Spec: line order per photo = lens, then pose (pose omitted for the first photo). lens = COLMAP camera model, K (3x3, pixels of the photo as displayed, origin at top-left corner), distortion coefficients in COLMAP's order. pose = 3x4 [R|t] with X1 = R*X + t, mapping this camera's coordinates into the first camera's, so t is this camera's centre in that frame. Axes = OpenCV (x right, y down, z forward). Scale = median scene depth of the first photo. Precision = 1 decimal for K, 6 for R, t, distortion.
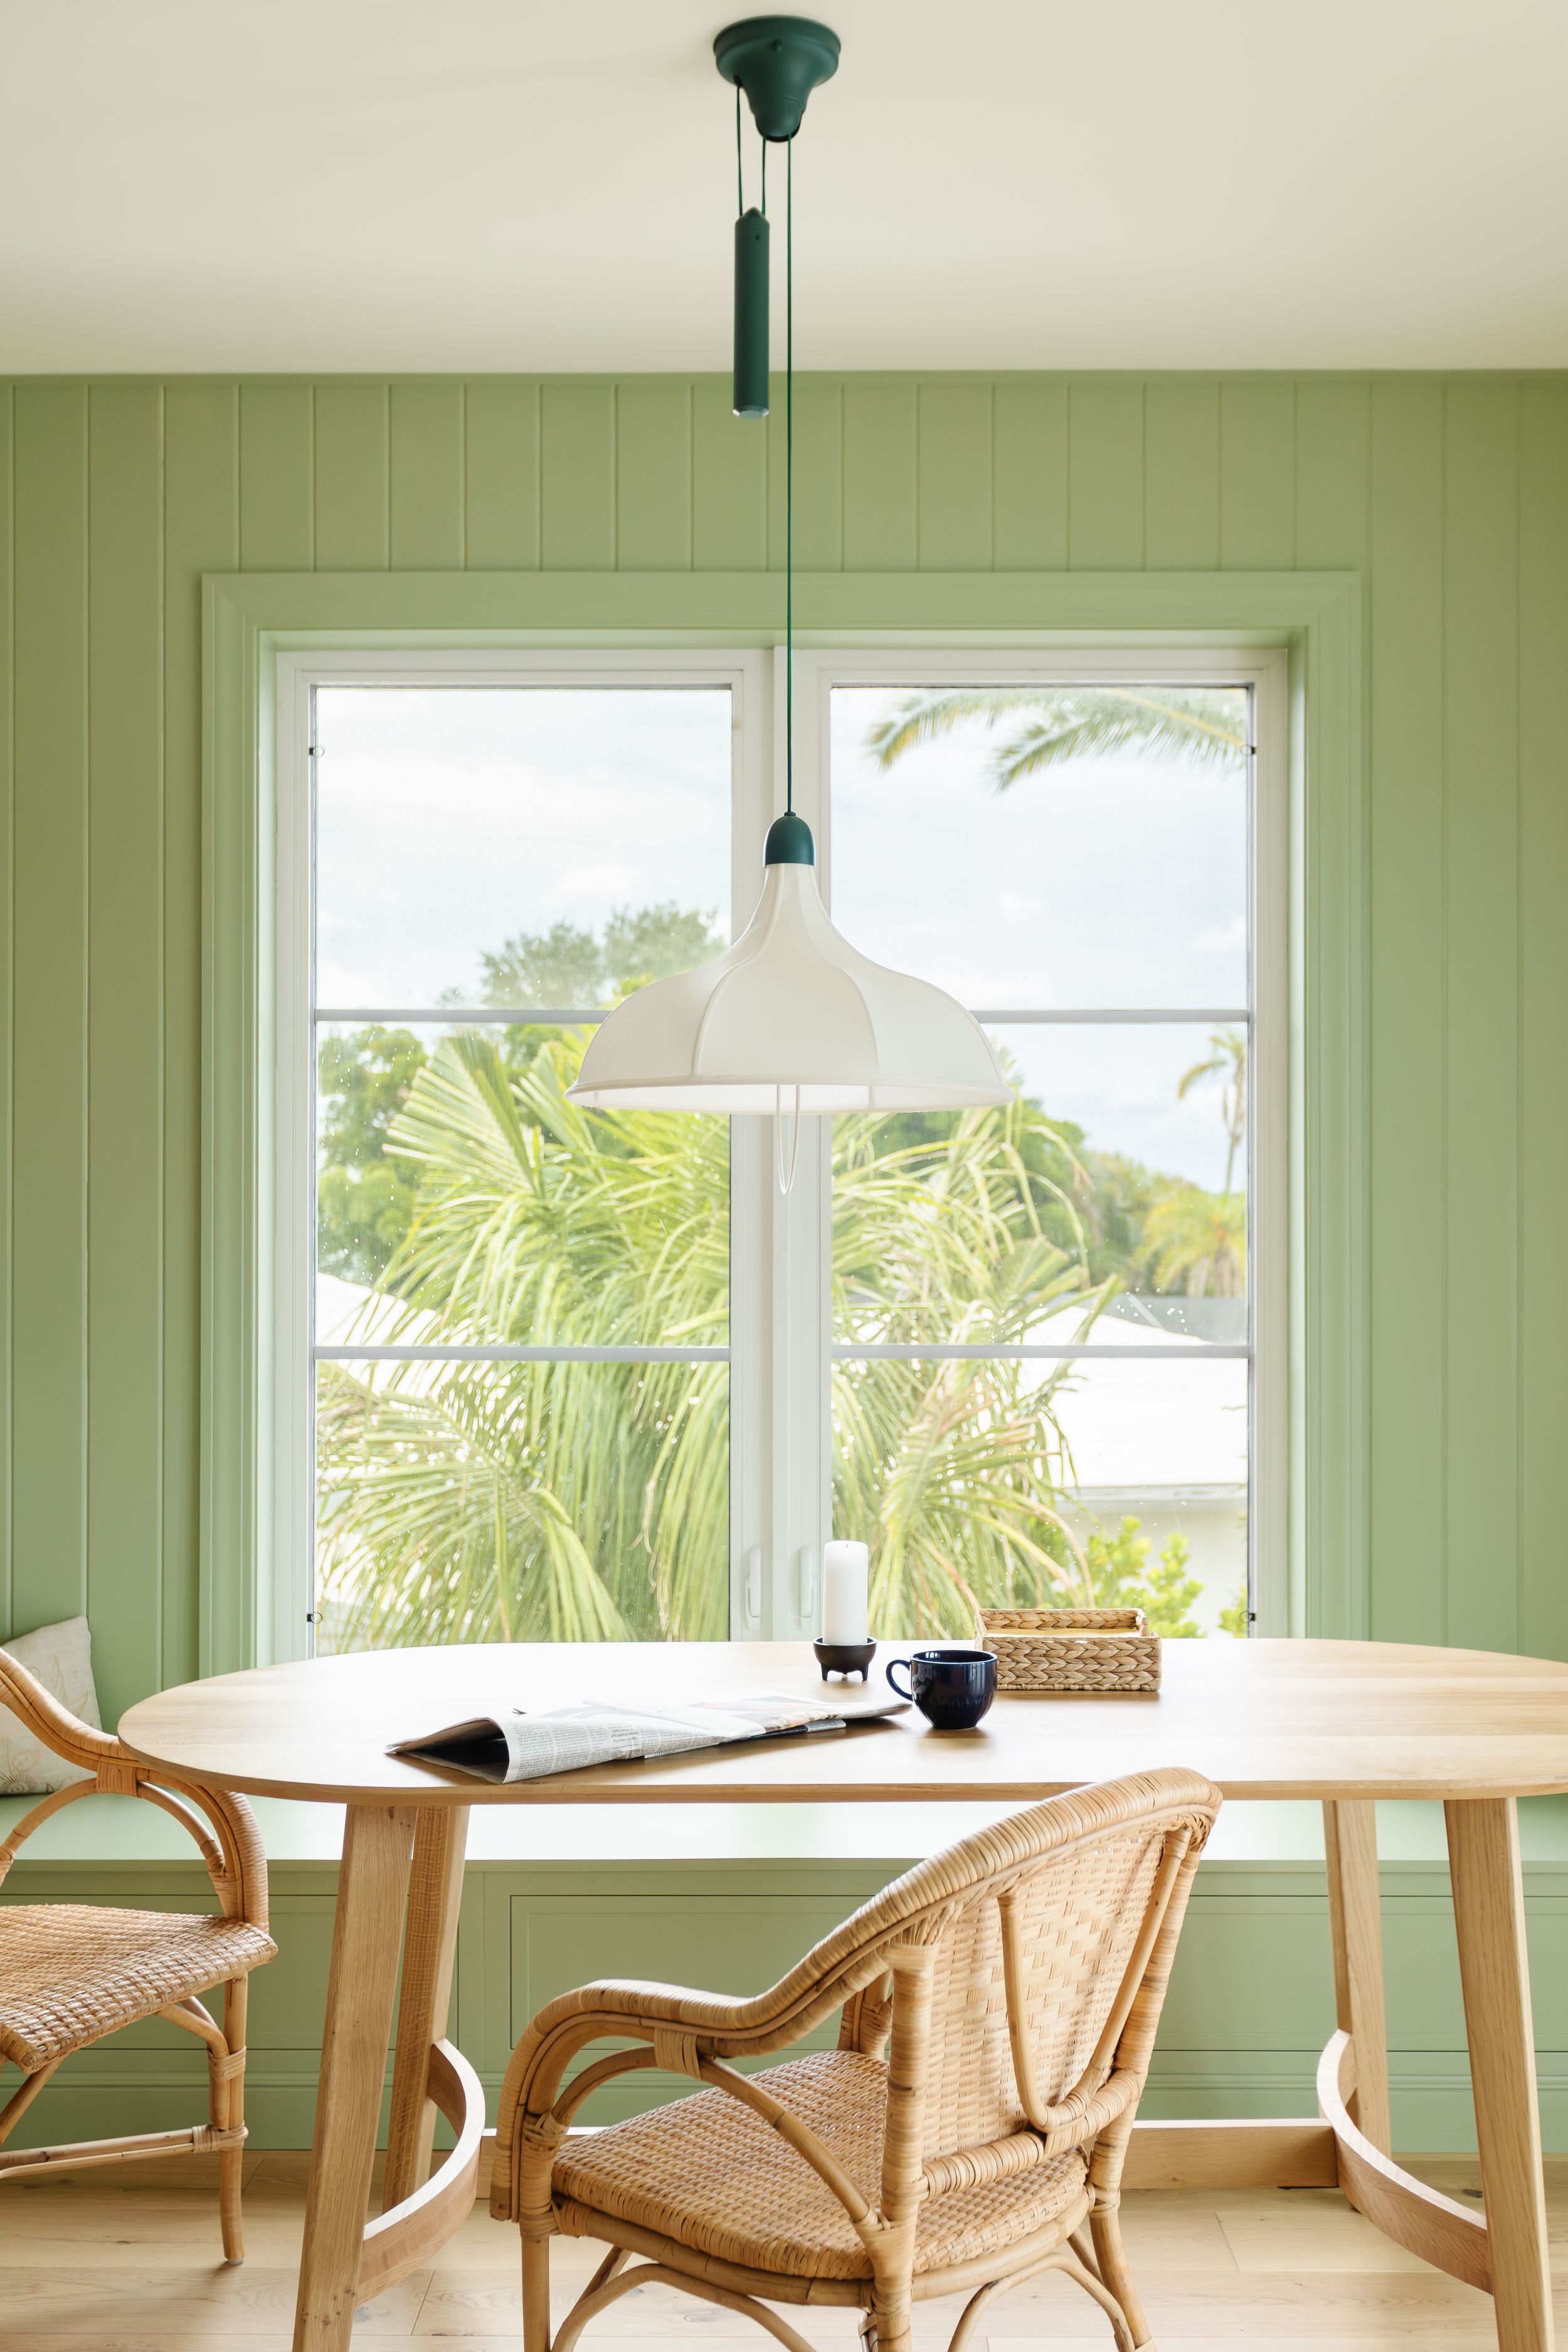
lens RADIAL K [[2401.8, 0, 797.2], [0, 2401.8, 1219.7], [0, 0, 1]] dist [0.002440, 0.000000]
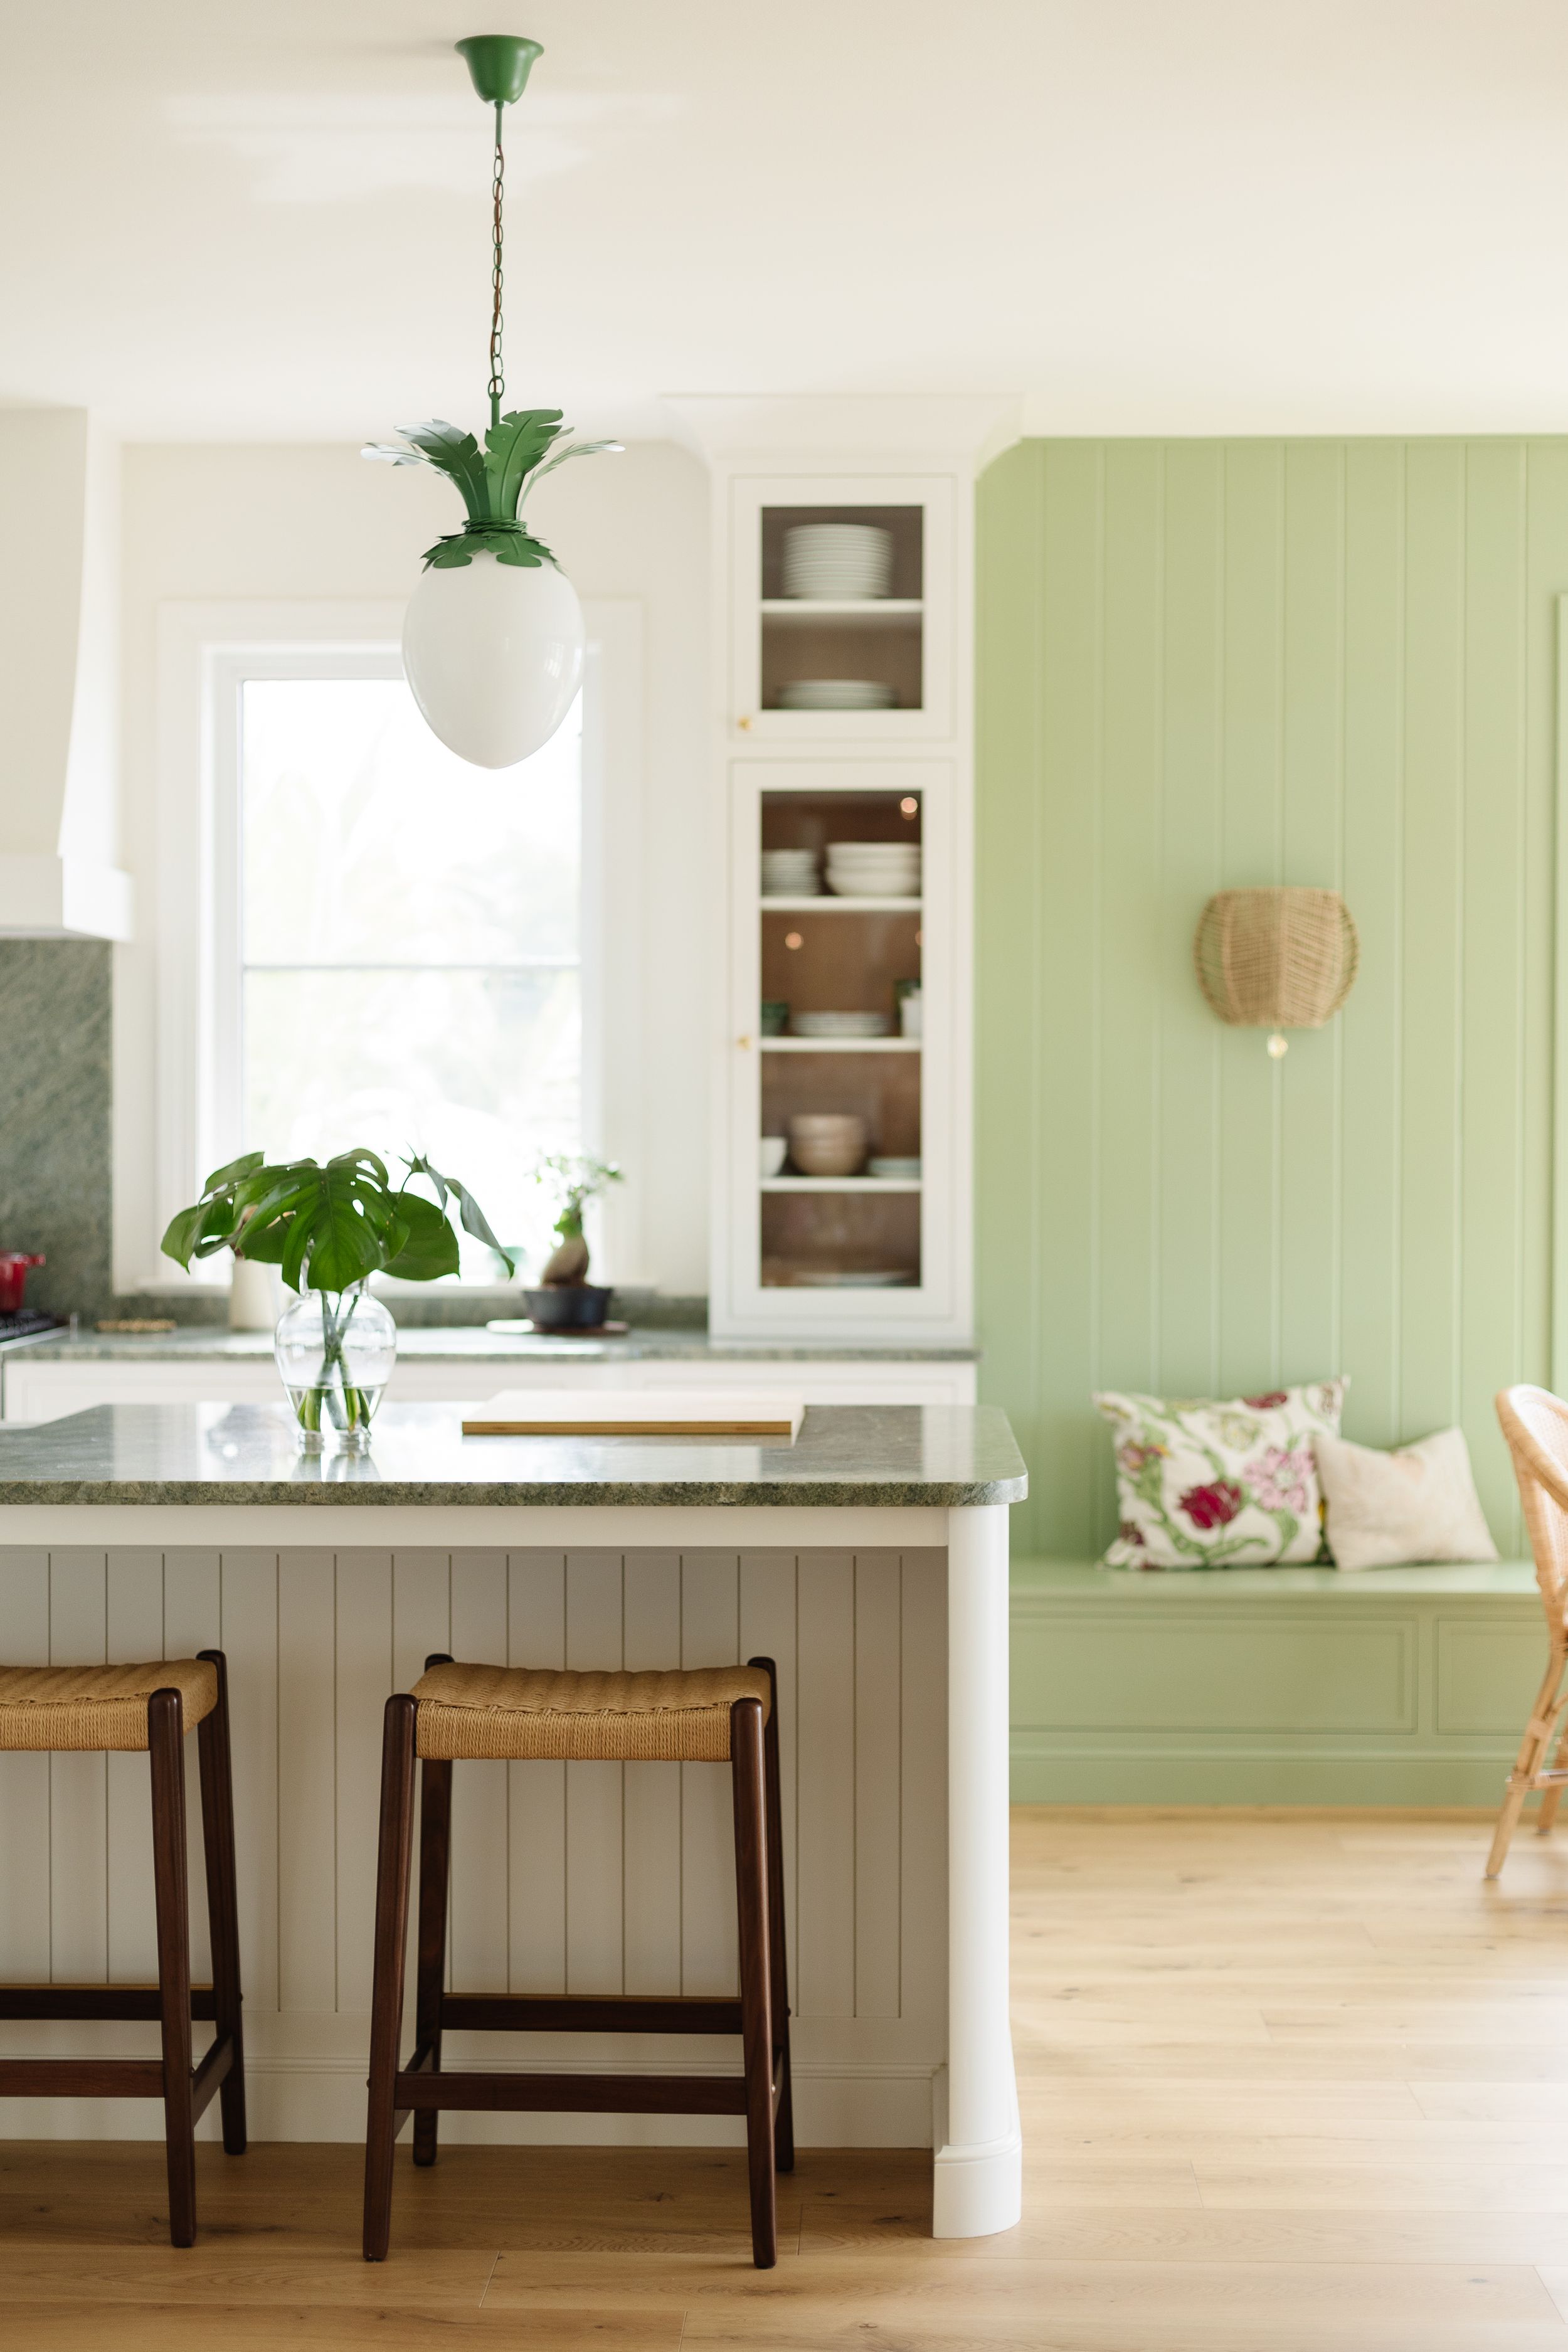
lens RADIAL K [[3287.1, 0, 777.8], [0, 3287.1, 1181.7], [0, 0, 1]] dist [-0.014115, 0.000000]
pose [[0.999409, 0.002700, -0.034273, -0.595179], [-0.002013, 0.999797, 0.020072, 0.002460], [0.034321, -0.019991, 0.999211, -0.728294]]
